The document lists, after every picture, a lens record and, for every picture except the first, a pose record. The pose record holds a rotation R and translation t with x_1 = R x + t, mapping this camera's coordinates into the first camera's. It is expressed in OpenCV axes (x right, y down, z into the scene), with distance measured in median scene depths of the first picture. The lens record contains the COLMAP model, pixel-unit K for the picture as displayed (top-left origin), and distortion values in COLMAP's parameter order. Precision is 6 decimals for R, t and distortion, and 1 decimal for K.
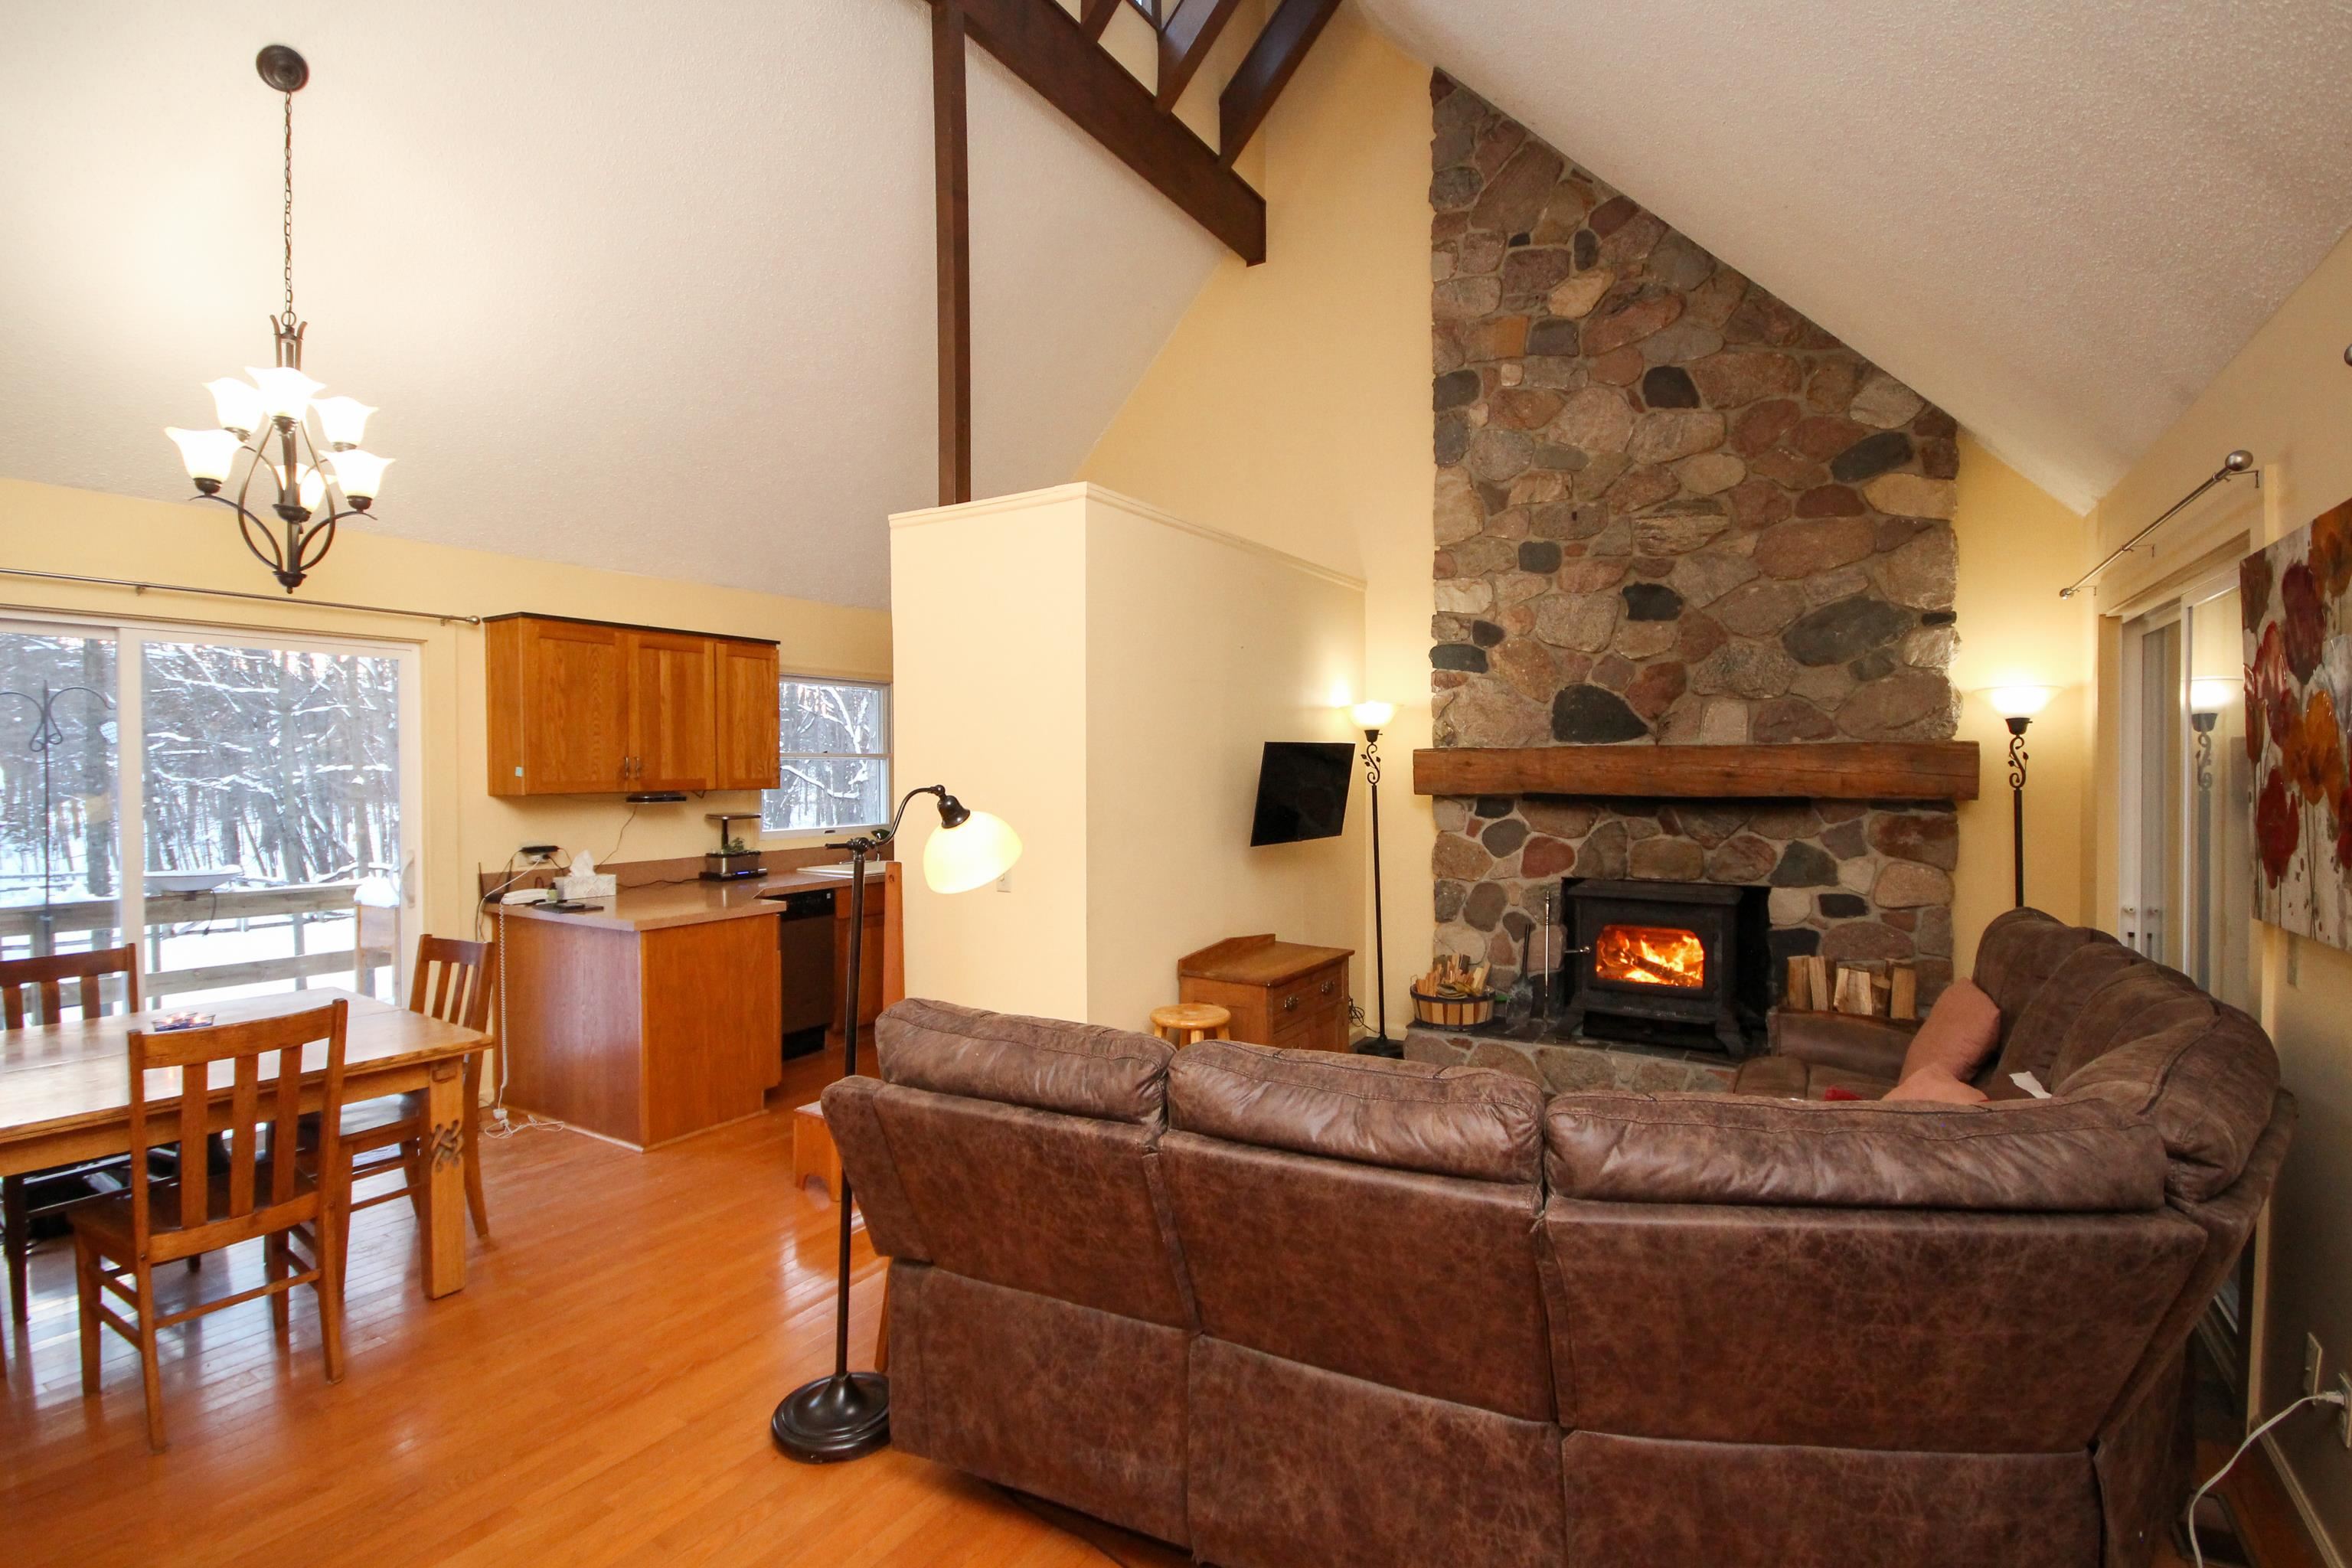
lens RADIAL K [[1077.1, 0, 1172.3], [0, 1077.1, 775.3], [0, 0, 1]] dist [-0.002681, -0.011162]
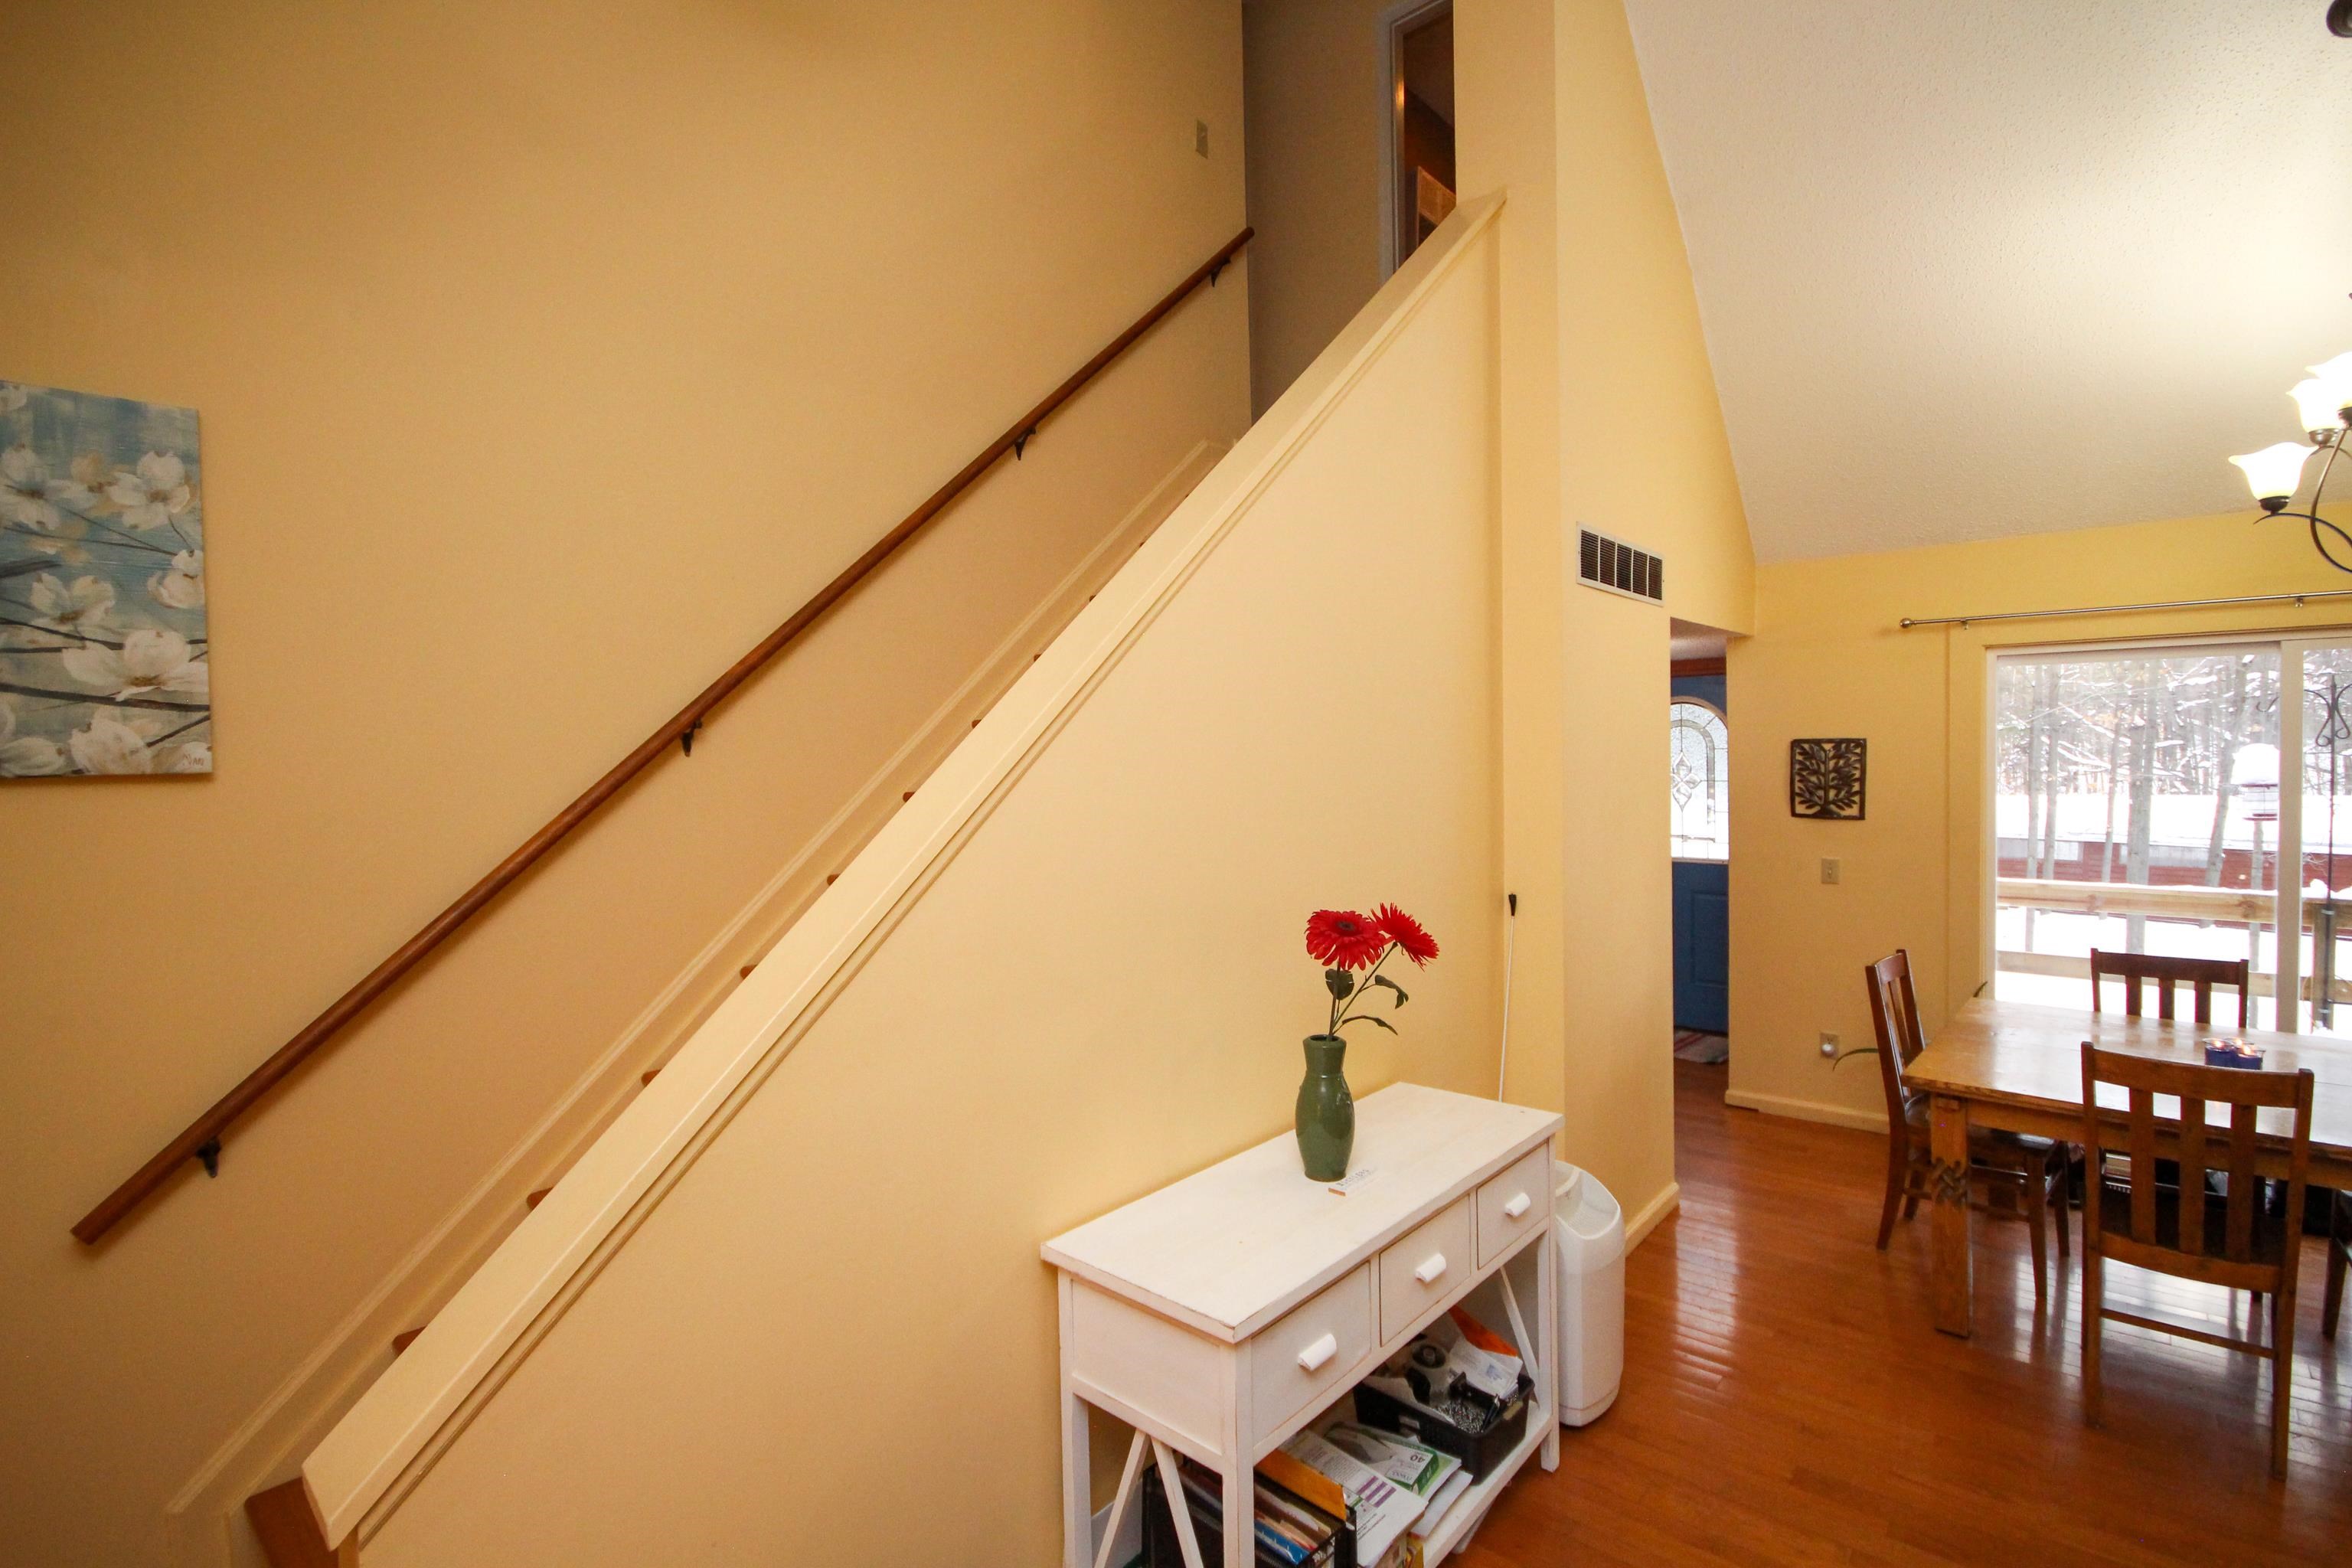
lens RADIAL K [[1077.1, 0, 1172.3], [0, 1077.1, 775.3], [0, 0, 1]] dist [-0.002681, -0.011162]
pose [[-0.174561, 0.025904, -0.984306, 0.154130], [0.008465, 0.999656, 0.024807, -0.040727], [0.984610, -0.004002, -0.174720, 0.130945]]
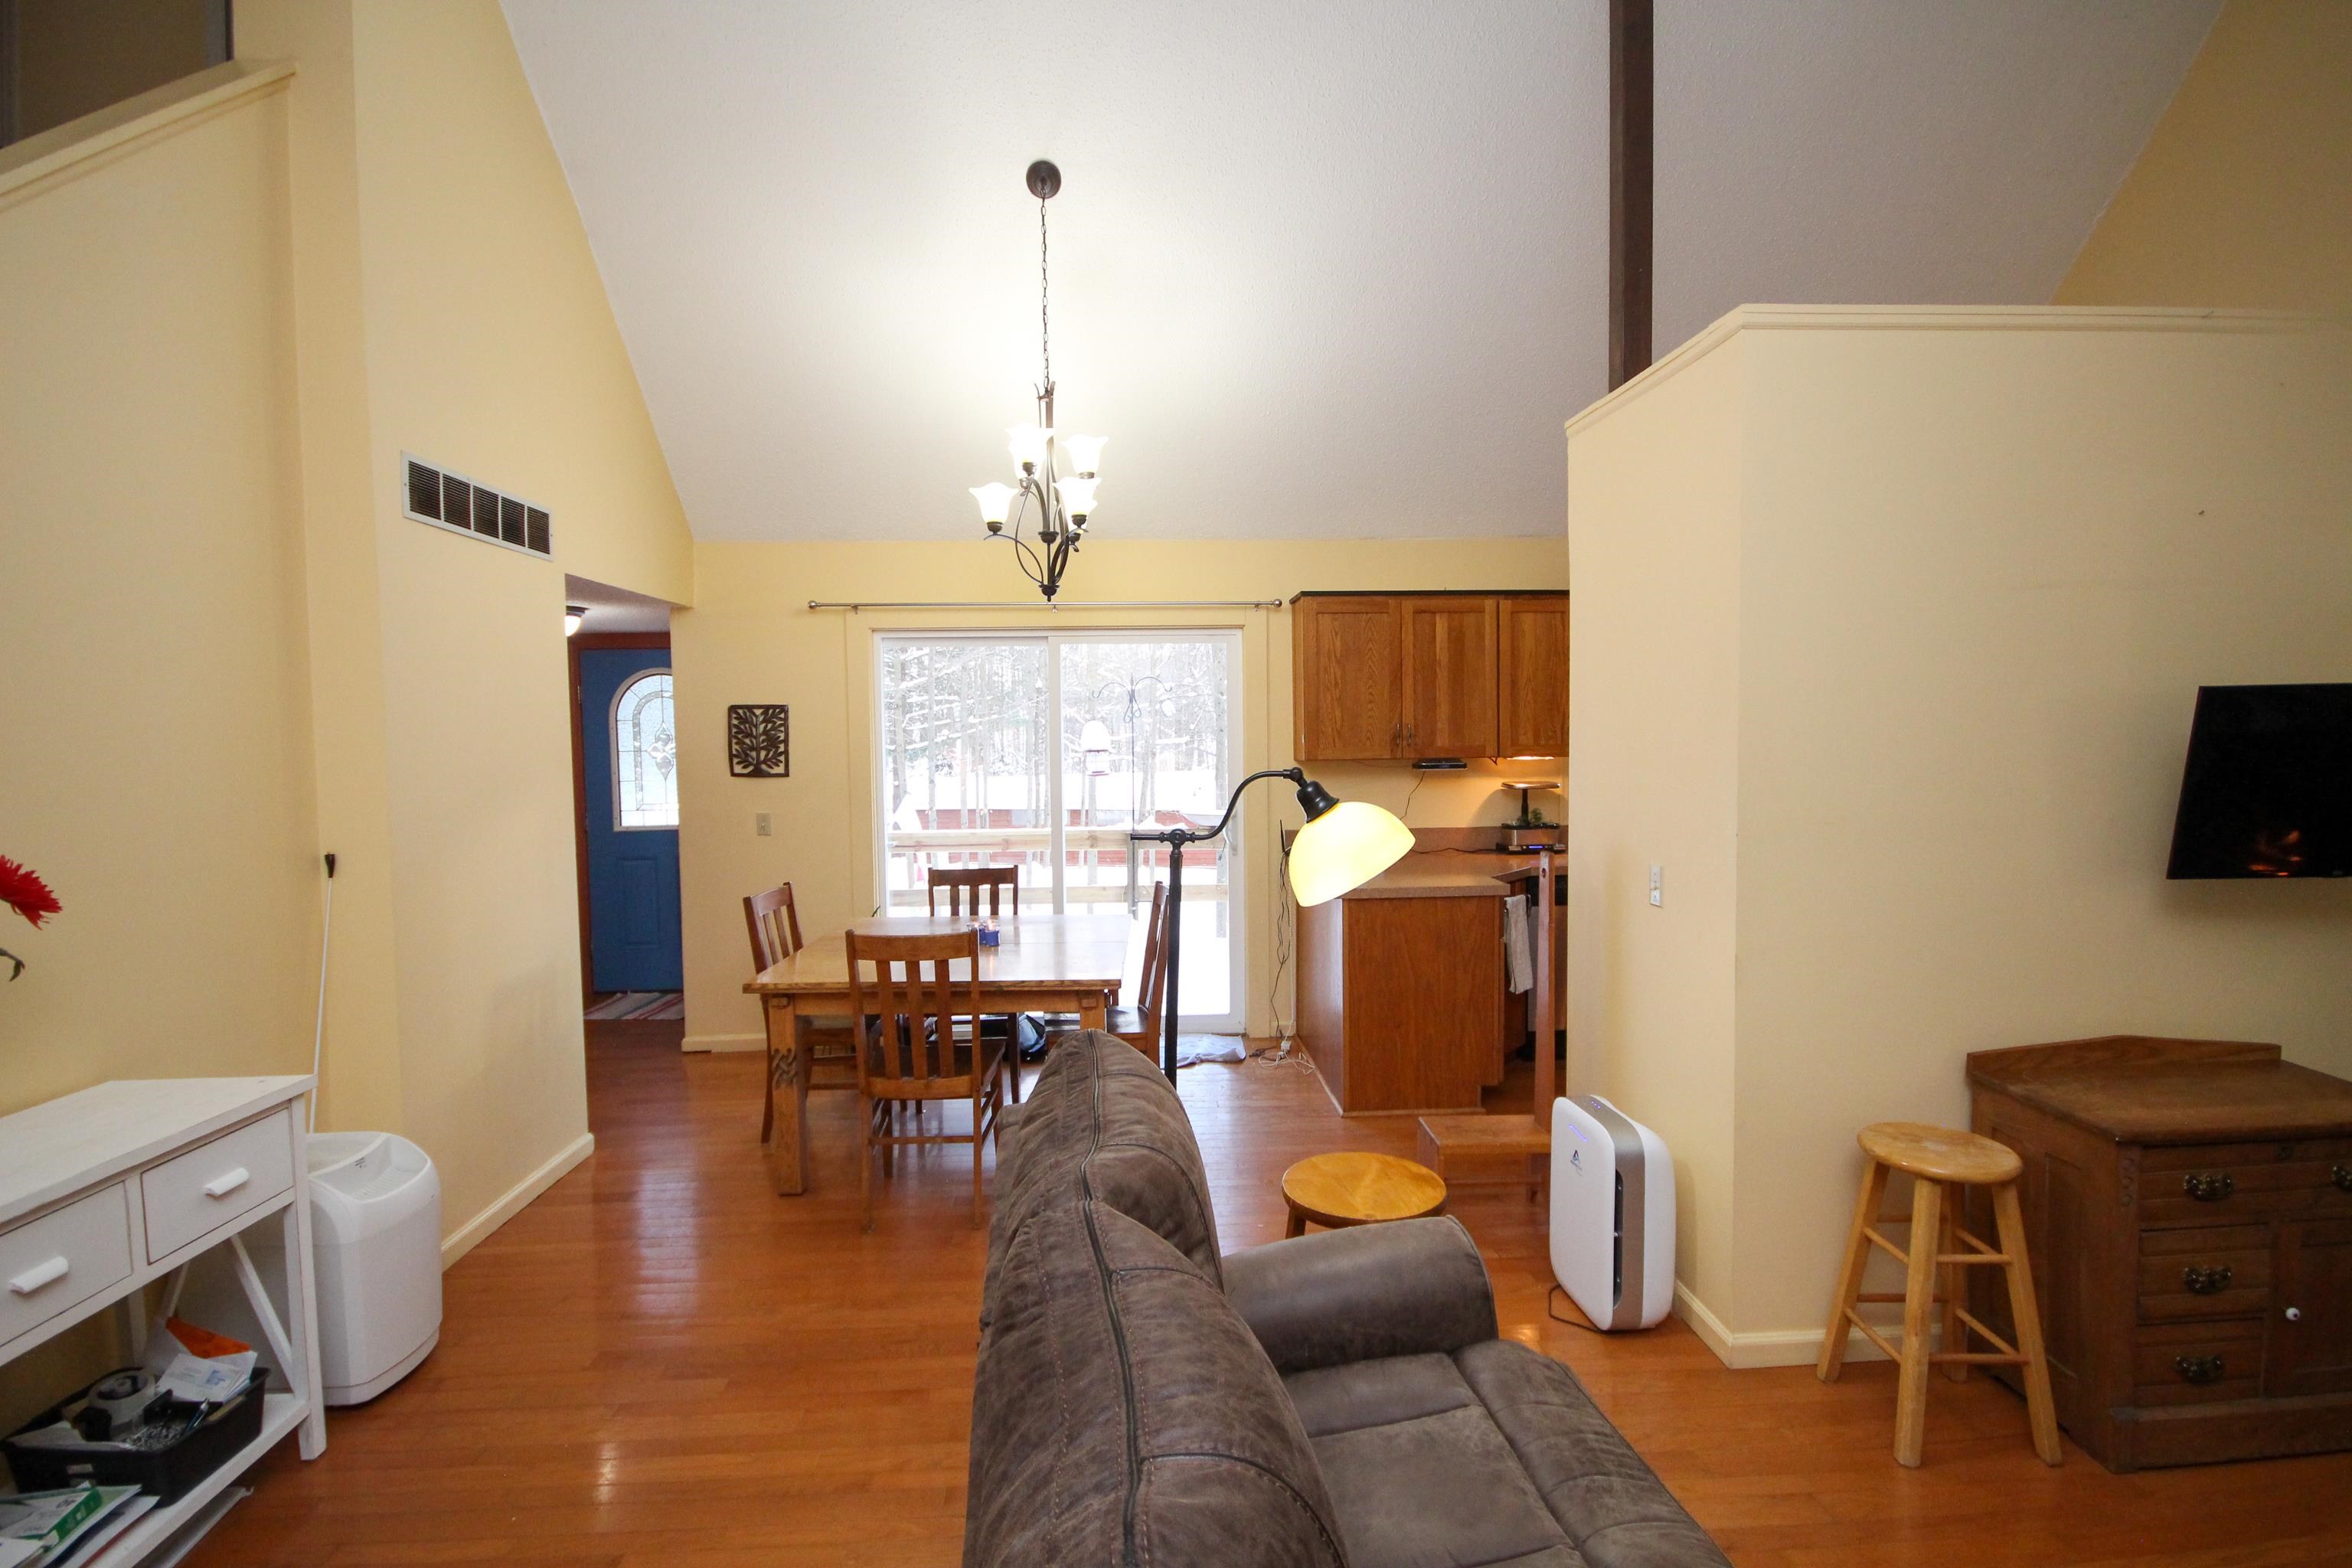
lens RADIAL K [[1077.1, 0, 1172.3], [0, 1077.1, 775.3], [0, 0, 1]] dist [-0.002681, -0.011162]
pose [[0.575574, 0.029995, -0.817200, 0.227961], [0.003416, 0.999230, 0.039082, -0.010557], [0.817743, -0.025286, 0.575028, 0.282926]]
